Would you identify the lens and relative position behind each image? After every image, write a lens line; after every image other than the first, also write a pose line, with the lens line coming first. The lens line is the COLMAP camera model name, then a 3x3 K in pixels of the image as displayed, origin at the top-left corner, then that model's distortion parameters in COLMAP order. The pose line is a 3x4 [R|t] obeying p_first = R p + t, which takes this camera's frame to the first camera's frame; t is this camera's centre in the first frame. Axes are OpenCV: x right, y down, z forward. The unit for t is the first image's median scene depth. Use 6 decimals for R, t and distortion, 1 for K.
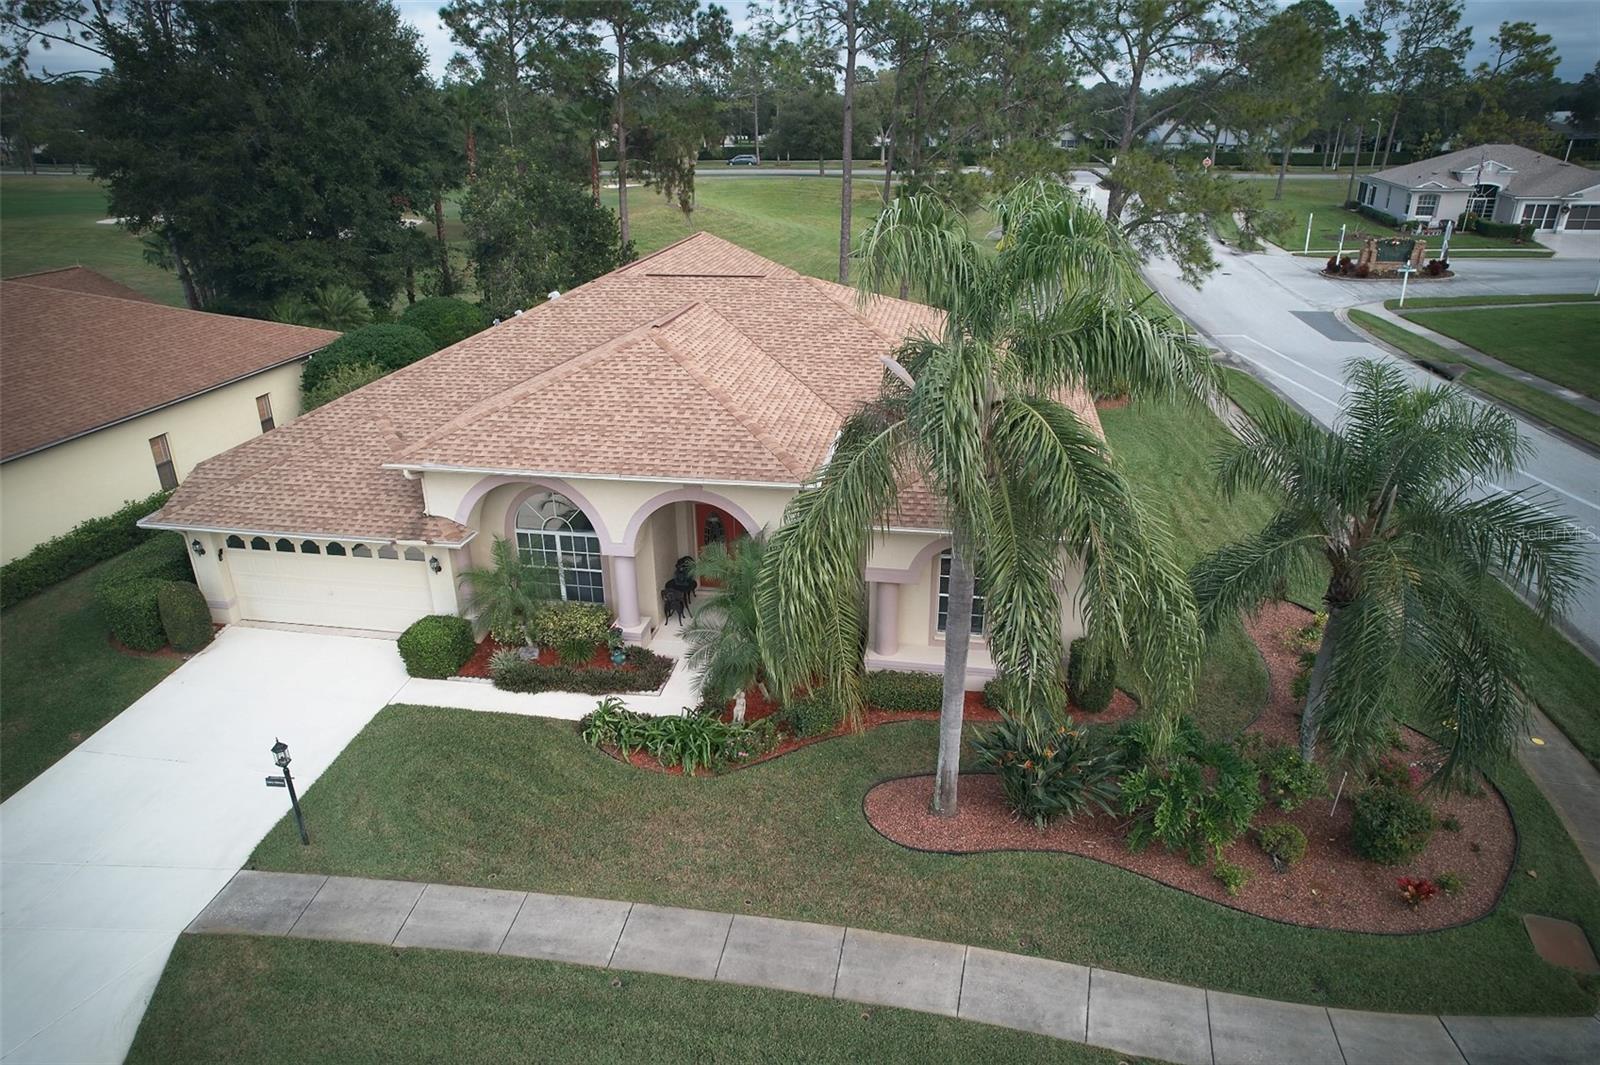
lens RADIAL K [[983.6, 0, 800.0], [0, 983.6, 532.5], [0, 0, 1]] dist [-0.086704, 0.080629]
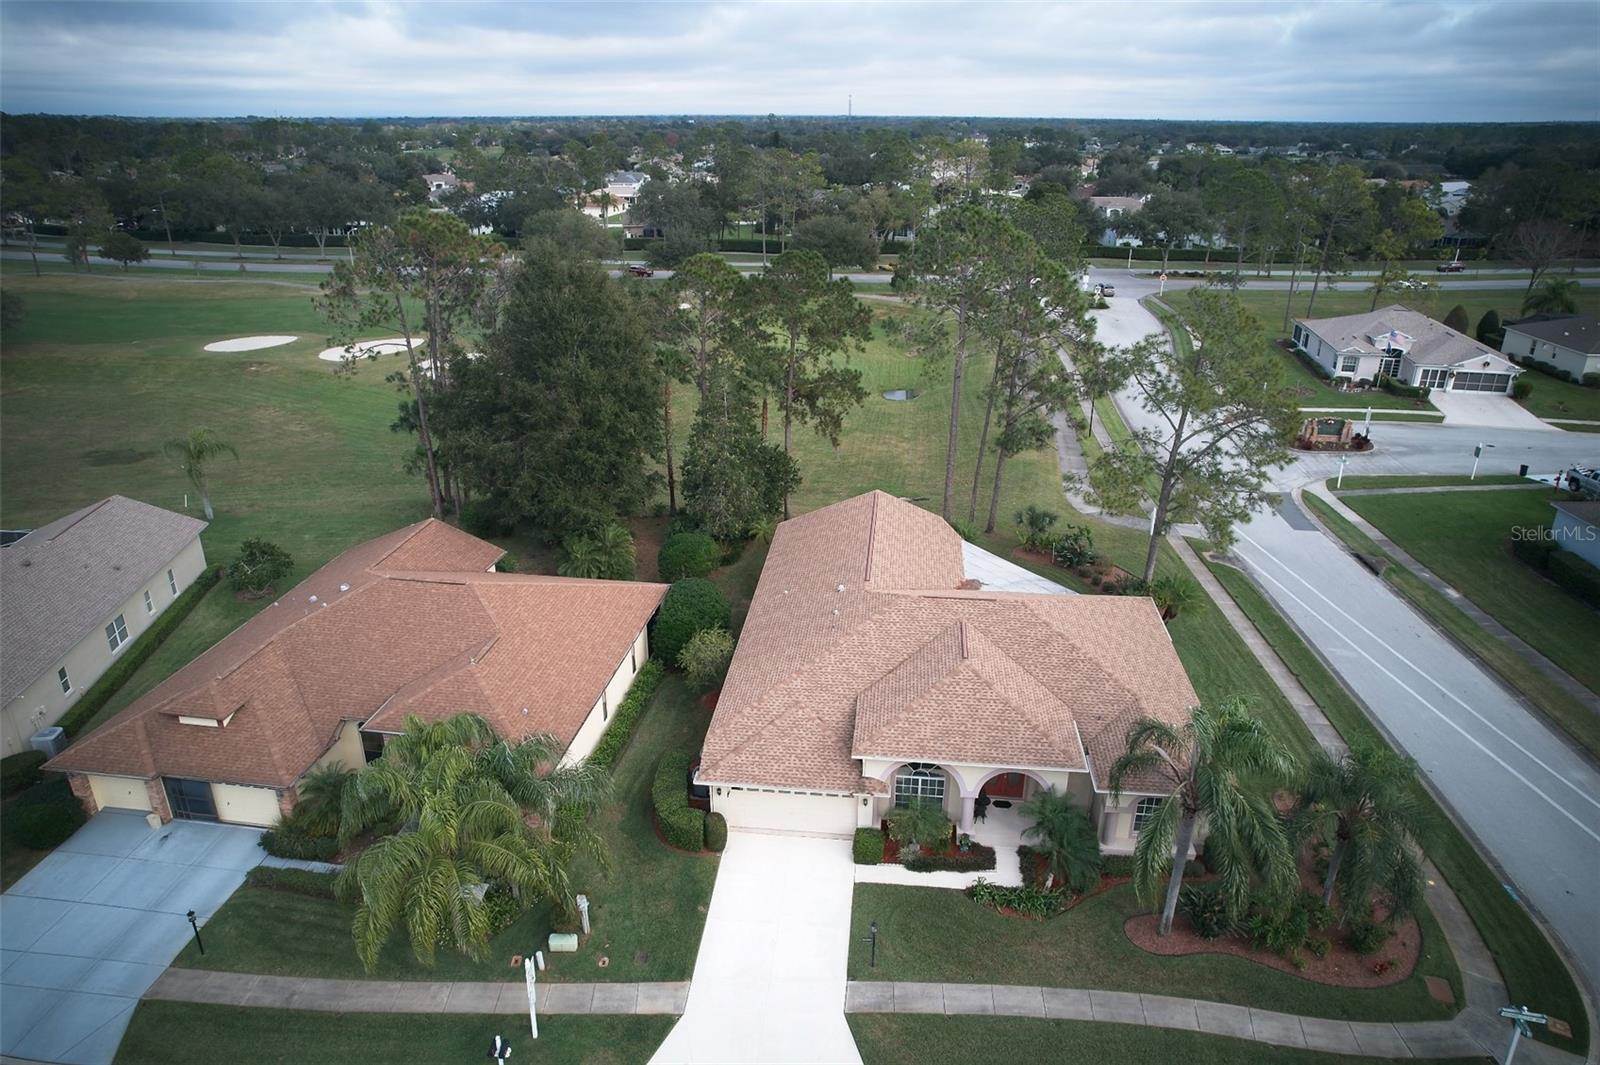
lens RADIAL K [[983.6, 0, 800.0], [0, 983.6, 532.5], [0, 0, 1]] dist [-0.086704, 0.080629]
pose [[0.997840, -0.010575, 0.064837, -0.778847], [0.011648, 0.999801, -0.016185, -0.571610], [-0.064653, 0.016906, 0.997765, -1.078099]]
